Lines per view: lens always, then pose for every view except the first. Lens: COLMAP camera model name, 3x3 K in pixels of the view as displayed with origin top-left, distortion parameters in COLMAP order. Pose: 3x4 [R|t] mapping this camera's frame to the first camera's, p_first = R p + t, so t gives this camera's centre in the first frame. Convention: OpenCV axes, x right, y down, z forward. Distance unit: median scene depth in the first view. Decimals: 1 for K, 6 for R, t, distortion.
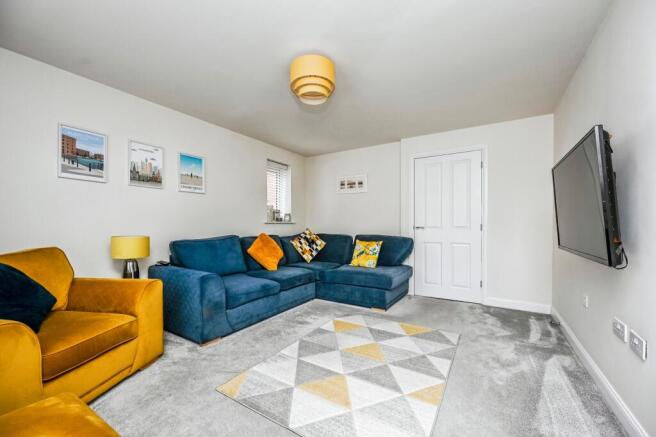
lens RADIAL K [[261.7, 0, 330.0], [0, 261.7, 225.1], [0, 0, 1]] dist [-0.013938, 0.000096]
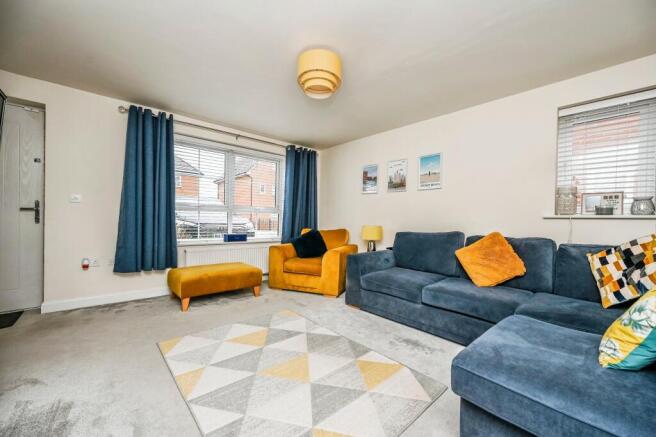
lens RADIAL K [[261.7, 0, 330.4], [0, 261.7, 215.8], [0, 0, 1]] dist [-0.013938, 0.000096]
pose [[-0.289855, -0.005493, -0.957055, 0.735408], [-0.007739, 0.999964, -0.003395, -0.010102], [0.957039, 0.006422, -0.289887, 1.087205]]
